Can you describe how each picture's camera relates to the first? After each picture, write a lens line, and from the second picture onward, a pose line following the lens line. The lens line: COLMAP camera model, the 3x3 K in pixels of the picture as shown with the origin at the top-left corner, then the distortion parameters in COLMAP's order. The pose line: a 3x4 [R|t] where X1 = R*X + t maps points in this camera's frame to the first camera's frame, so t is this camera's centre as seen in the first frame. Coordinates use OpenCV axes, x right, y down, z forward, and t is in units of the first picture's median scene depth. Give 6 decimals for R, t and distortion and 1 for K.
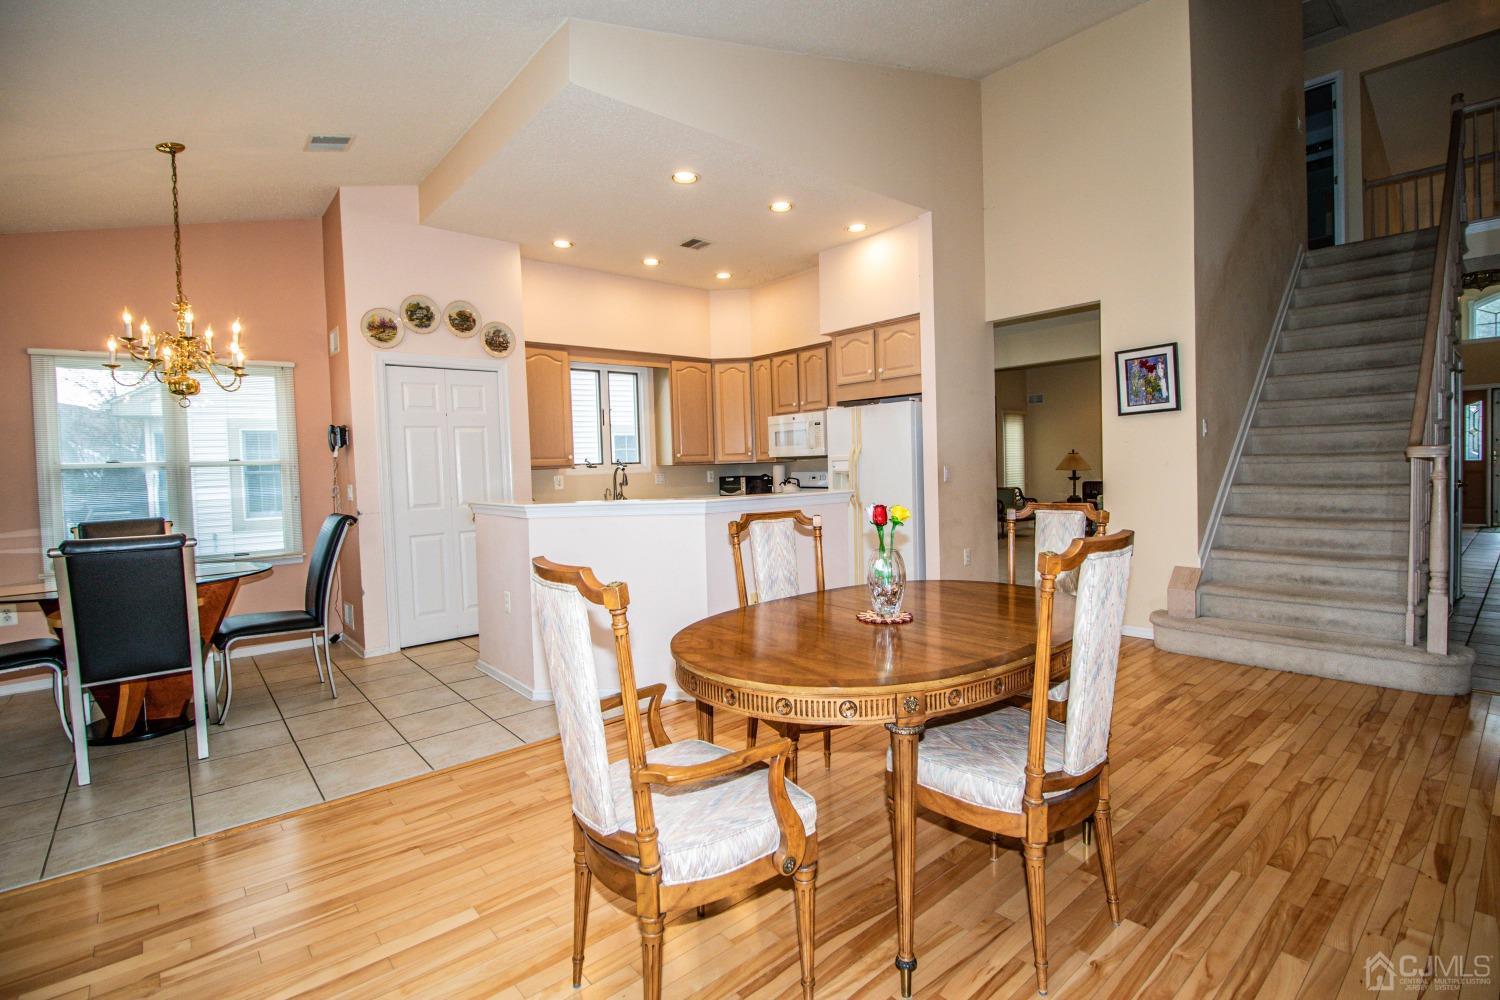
lens RADIAL K [[704.0, 0, 759.9], [0, 704.0, 488.3], [0, 0, 1]] dist [0.004644, -0.016157]
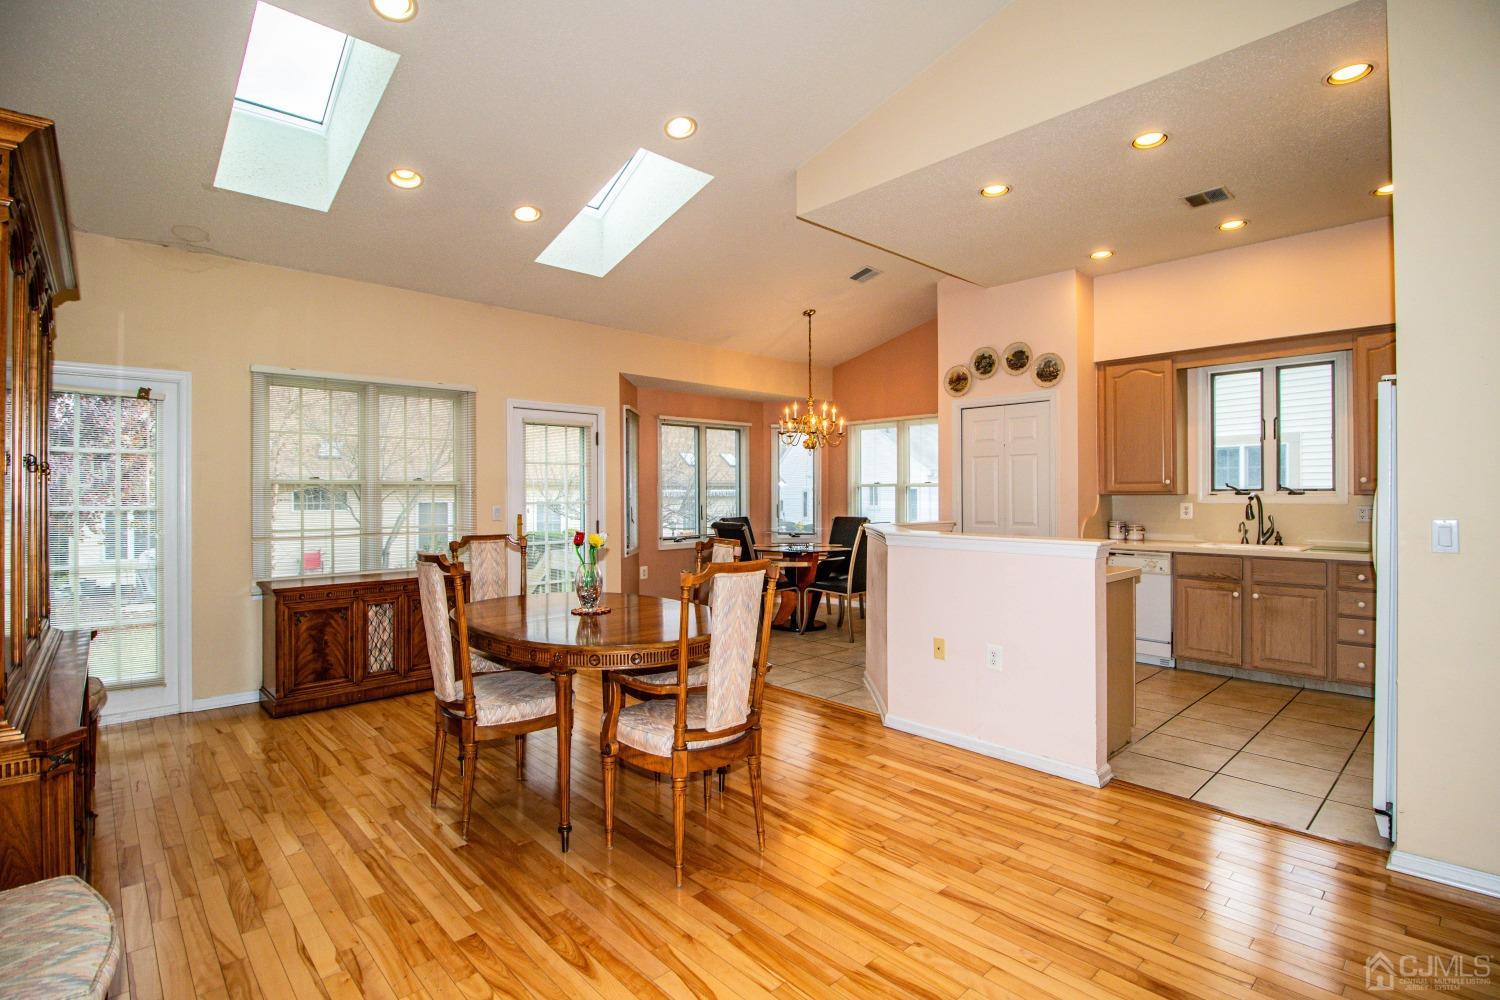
lens RADIAL K [[704.0, 0, 759.9], [0, 704.0, 488.3], [0, 0, 1]] dist [0.004644, -0.016157]
pose [[0.043280, 0.019563, -0.998871, 0.673067], [-0.034153, 0.999253, 0.018091, -0.041394], [0.998479, 0.033332, 0.043916, 0.550912]]
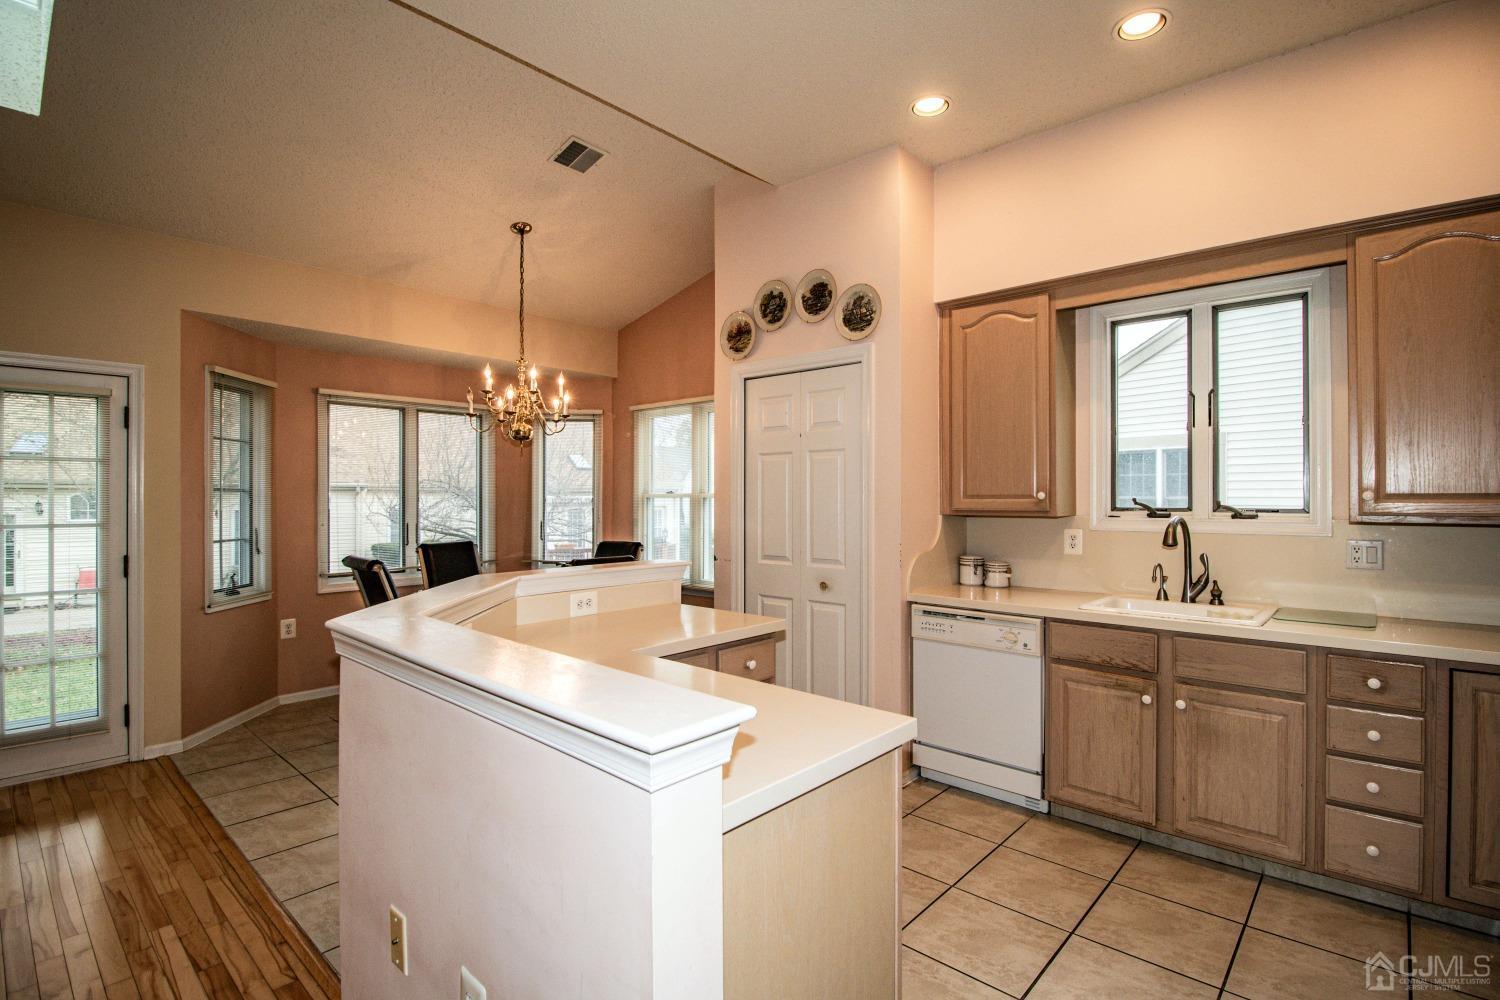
lens RADIAL K [[704.0, 0, 759.9], [0, 704.0, 488.3], [0, 0, 1]] dist [0.004644, -0.016157]
pose [[0.127394, 0.016329, -0.991718, 0.262208], [-0.039845, 0.999142, 0.011333, -0.056009], [0.991052, 0.038071, 0.127935, 0.860720]]
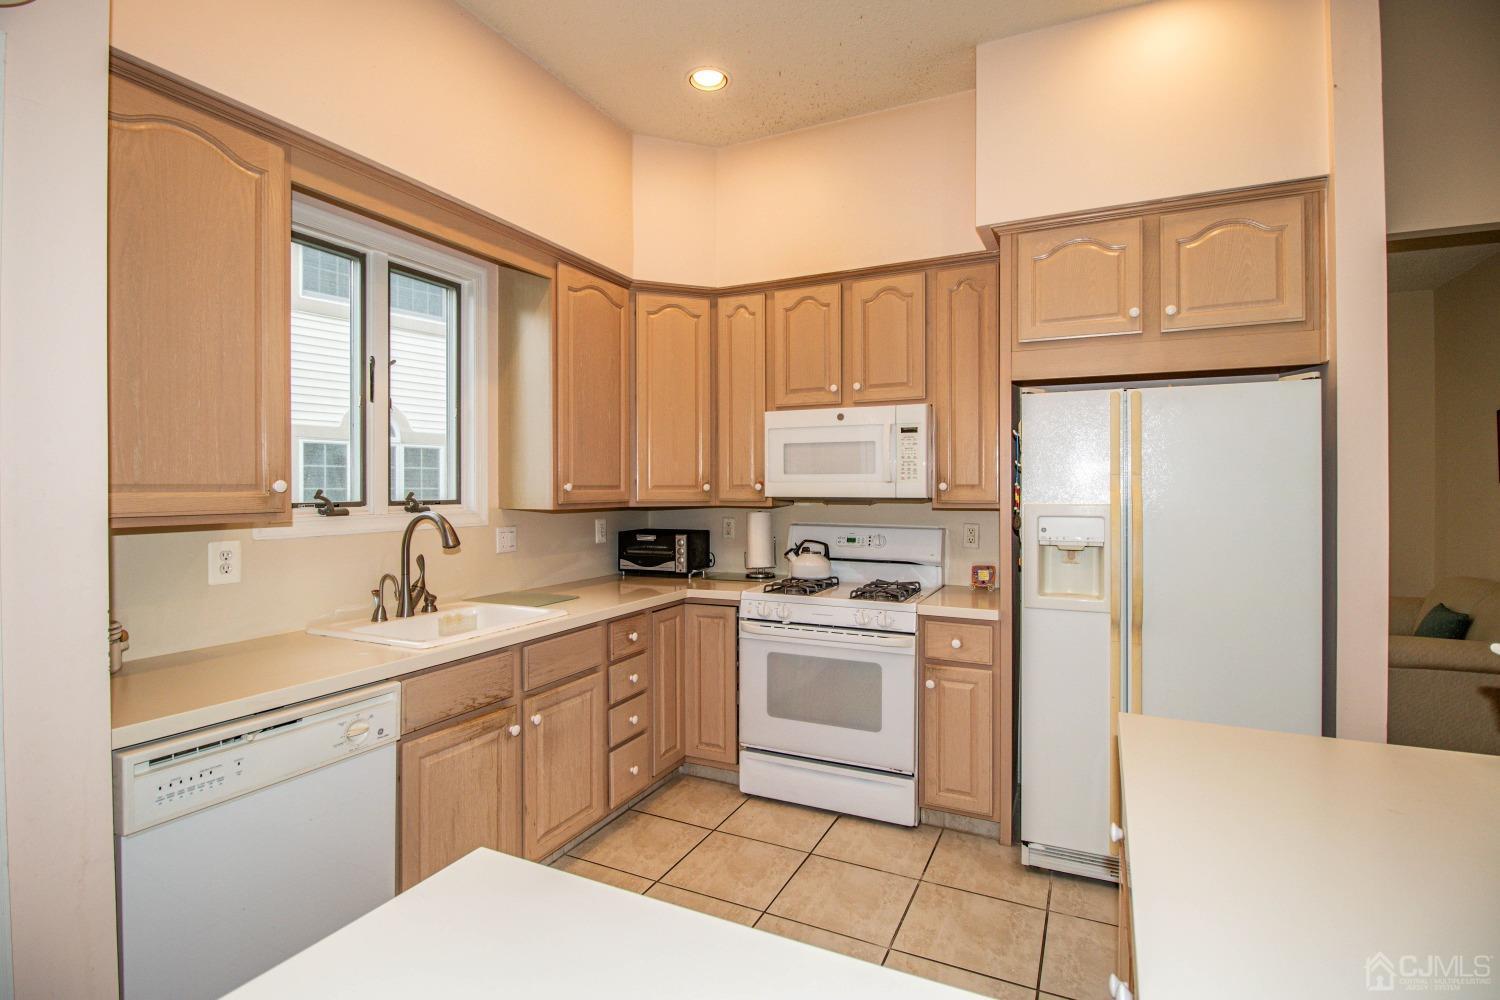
lens RADIAL K [[704.0, 0, 759.9], [0, 704.0, 488.3], [0, 0, 1]] dist [0.004644, -0.016157]
pose [[0.916585, 0.029887, 0.398722, -0.237569], [-0.014221, 0.999008, -0.042191, -0.039617], [-0.399588, 0.033002, 0.916101, 0.754747]]
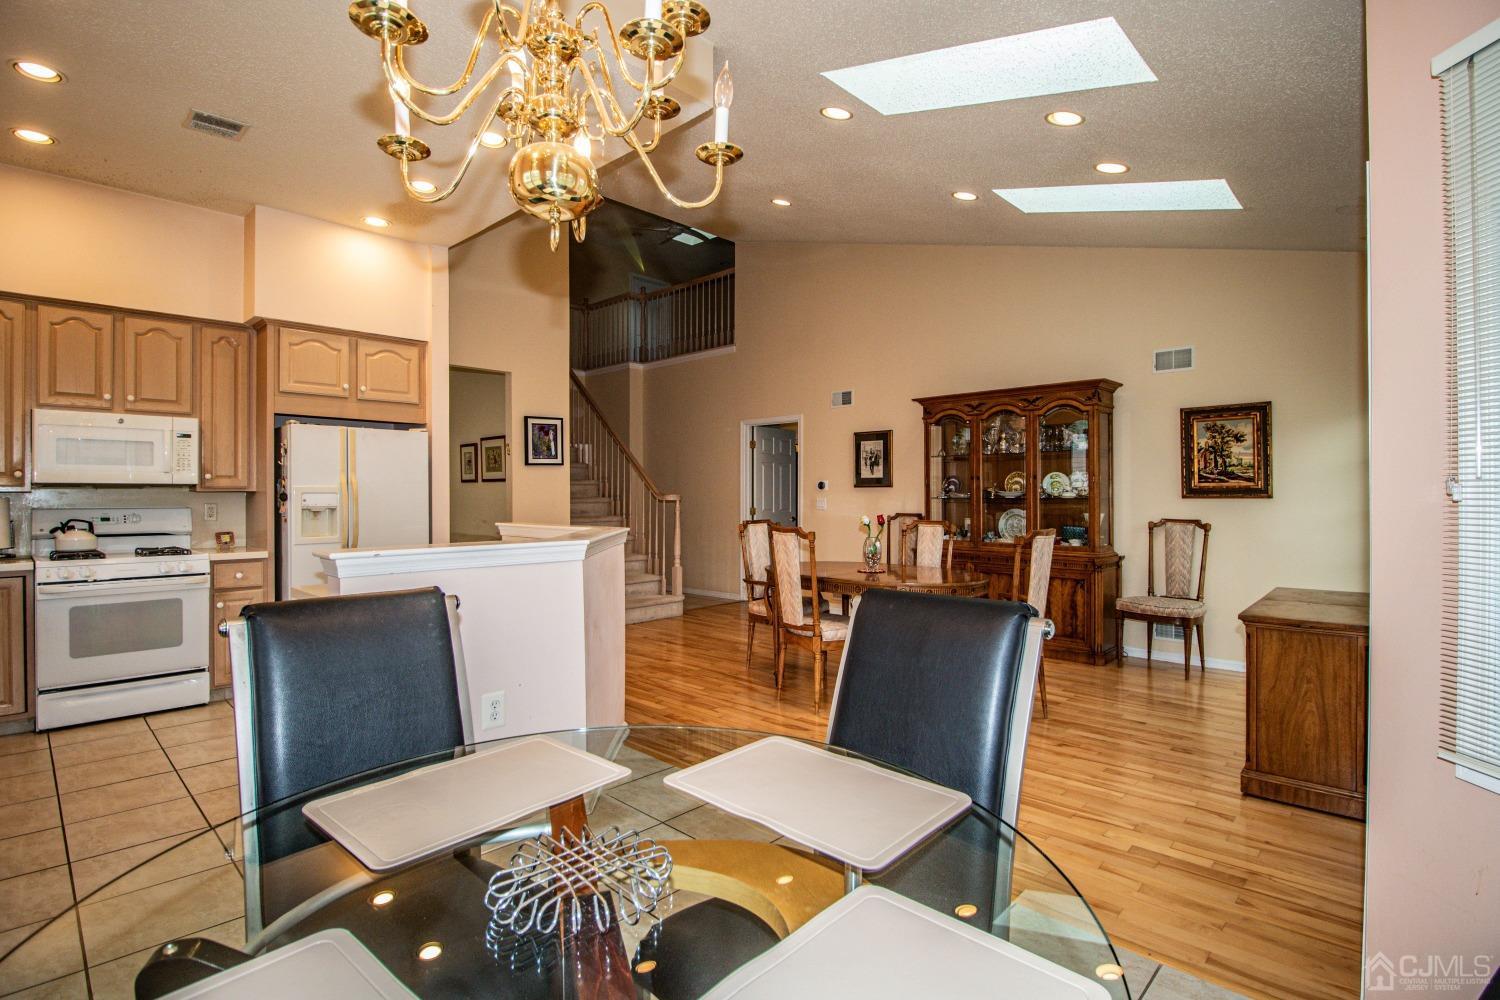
lens RADIAL K [[704.0, 0, 759.9], [0, 704.0, 488.3], [0, 0, 1]] dist [0.004644, -0.016157]
pose [[-0.109855, 0.036888, 0.993263, -0.777333], [0.039121, 0.998697, -0.032763, 0.000334], [-0.993177, 0.035259, -0.111155, 0.663231]]
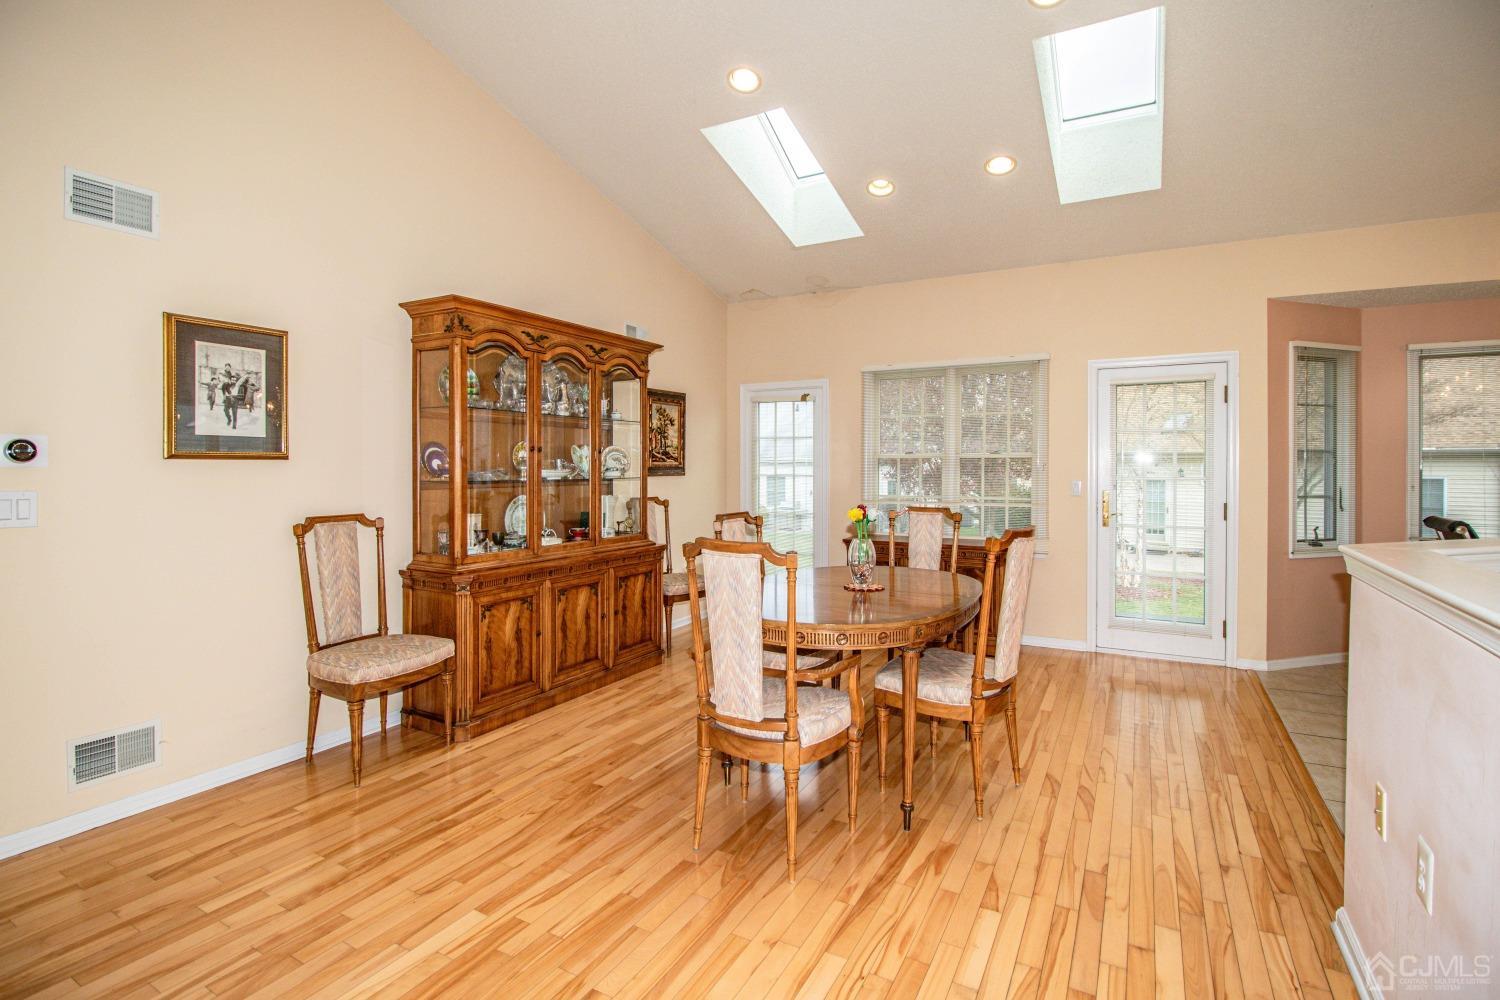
lens RADIAL K [[704.0, 0, 759.9], [0, 704.0, 488.3], [0, 0, 1]] dist [0.004644, -0.016157]
pose [[-0.938542, 0.039548, -0.342893, 0.347413], [0.015786, 0.997293, 0.071815, -0.048479], [0.344805, 0.061989, -0.936625, 0.952623]]
